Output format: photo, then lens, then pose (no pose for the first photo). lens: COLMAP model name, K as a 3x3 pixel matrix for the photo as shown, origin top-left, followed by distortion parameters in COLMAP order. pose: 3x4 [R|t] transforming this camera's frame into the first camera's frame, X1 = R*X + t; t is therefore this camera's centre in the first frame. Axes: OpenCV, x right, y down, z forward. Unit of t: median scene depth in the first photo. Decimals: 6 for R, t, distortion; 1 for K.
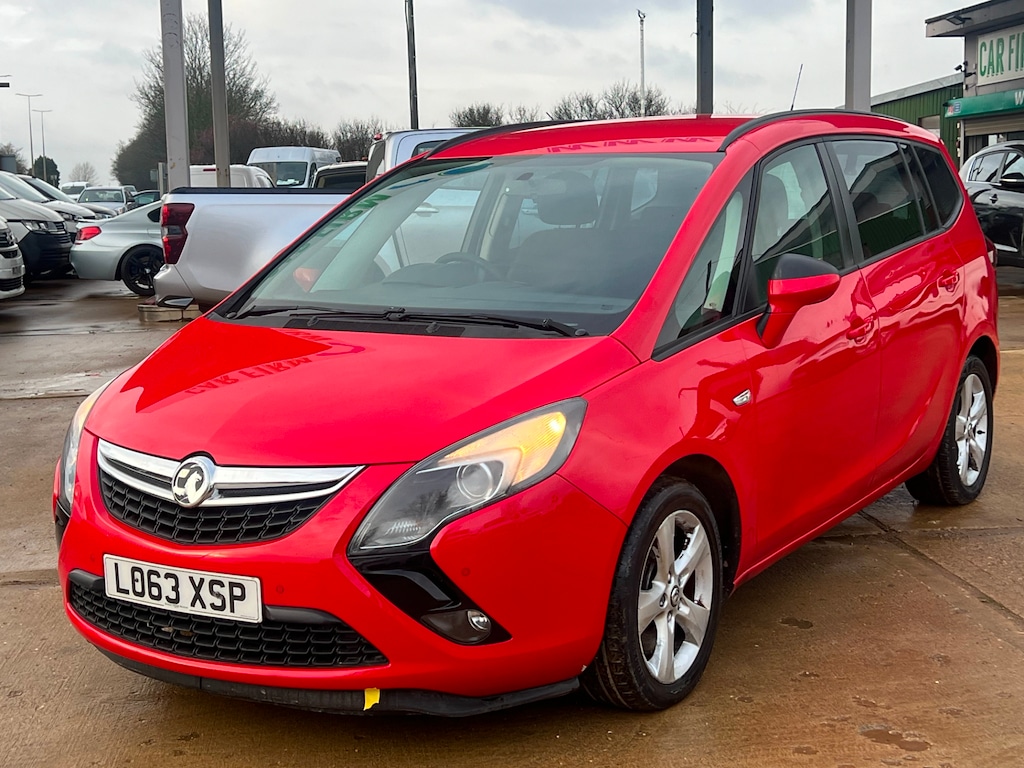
lens RADIAL K [[1526.8, 0, 518.0], [0, 1526.8, 385.2], [0, 0, 1]] dist [0.089930, 0.000000]
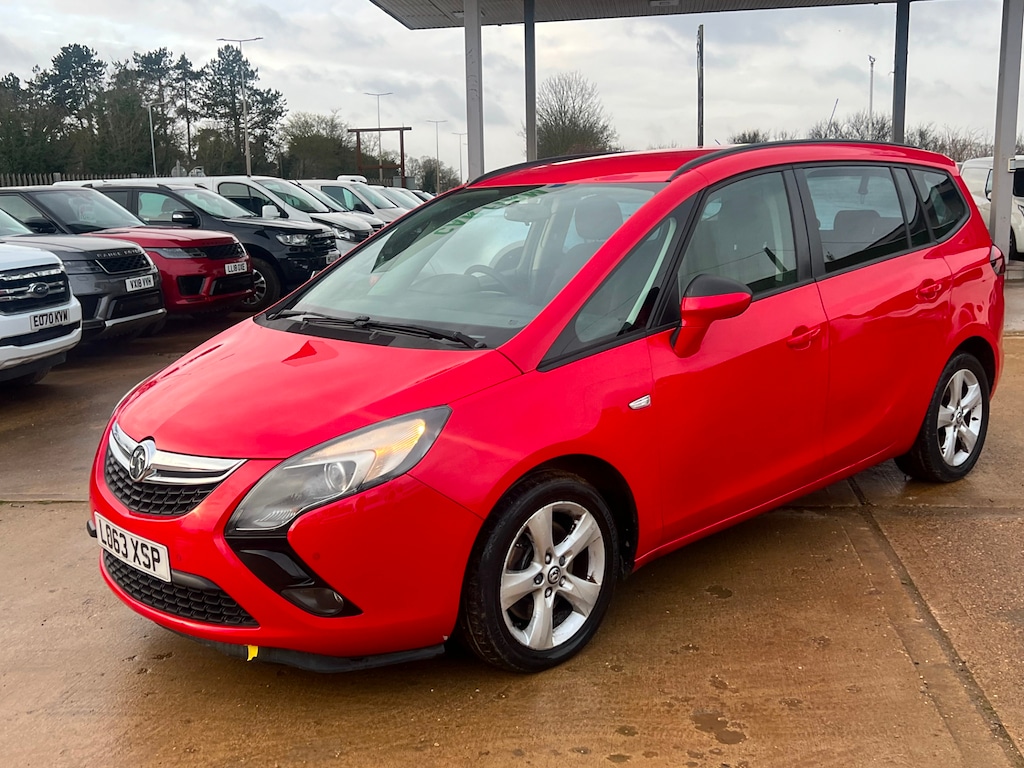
lens RADIAL K [[1054.3, 0, 510.8], [0, 1054.3, 384.9], [0, 0, 1]] dist [0.048147, 0.000000]
pose [[0.965471, 0.037091, -0.257855, 0.290779], [-0.023553, 0.998187, 0.055393, -0.052513], [0.259442, -0.047407, 0.964594, 0.247013]]
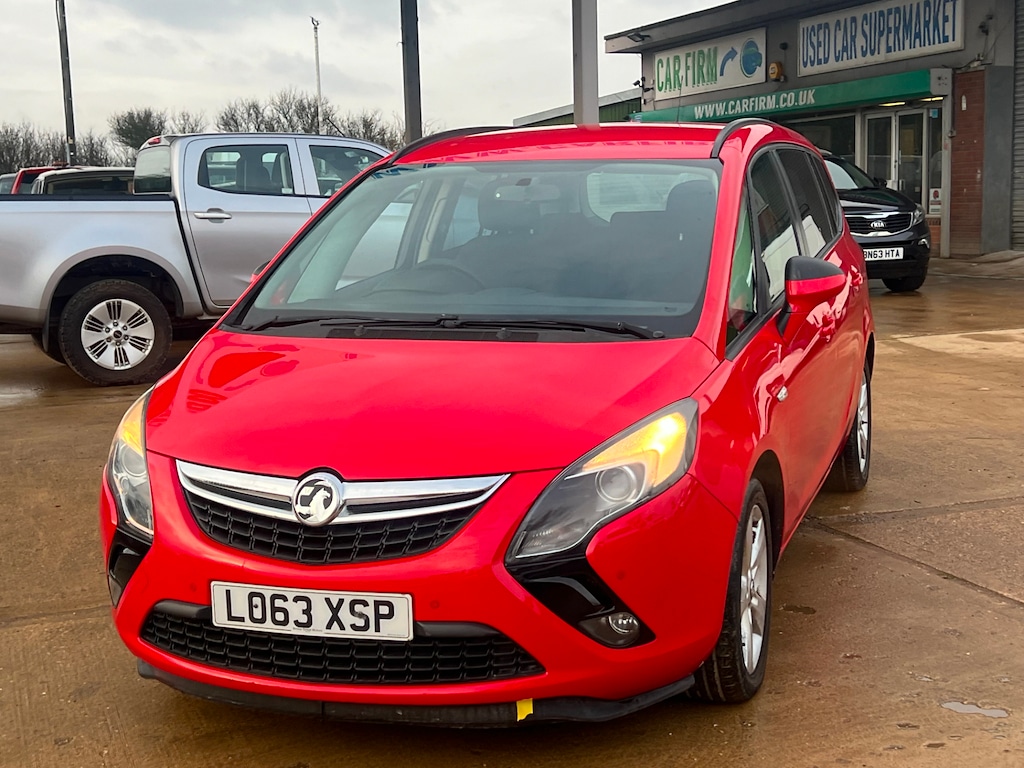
lens RADIAL K [[1526.8, 0, 537.4], [0, 1526.8, 378.0], [0, 0, 1]] dist [0.089930, 0.000000]
pose [[0.969517, -0.030798, 0.243081, -0.303590], [0.033213, 0.999431, -0.005839, -0.002611], [-0.242763, 0.013735, 0.969988, 0.036228]]
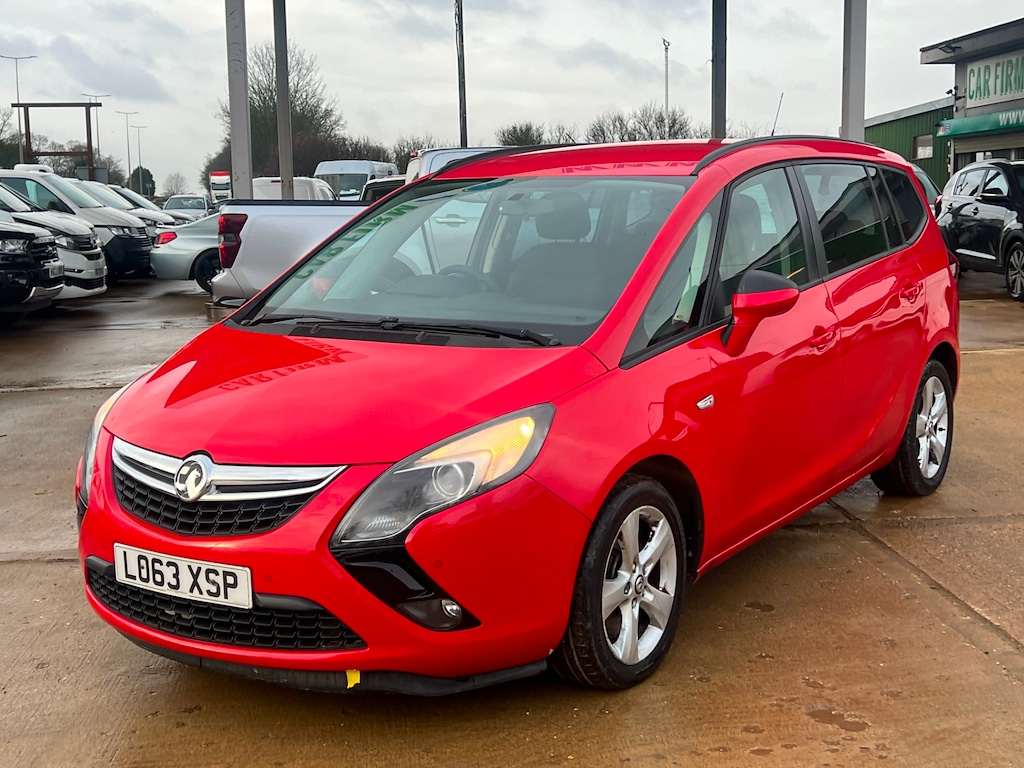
lens RADIAL K [[1359.1, 0, 532.4], [0, 1359.1, 381.3], [0, 0, 1]] dist [0.081879, 0.000000]
pose [[0.999778, 0.007103, -0.019849, 0.047841], [-0.006970, 0.999953, 0.006759, -0.014105], [0.019896, -0.006619, 0.999780, 0.030551]]
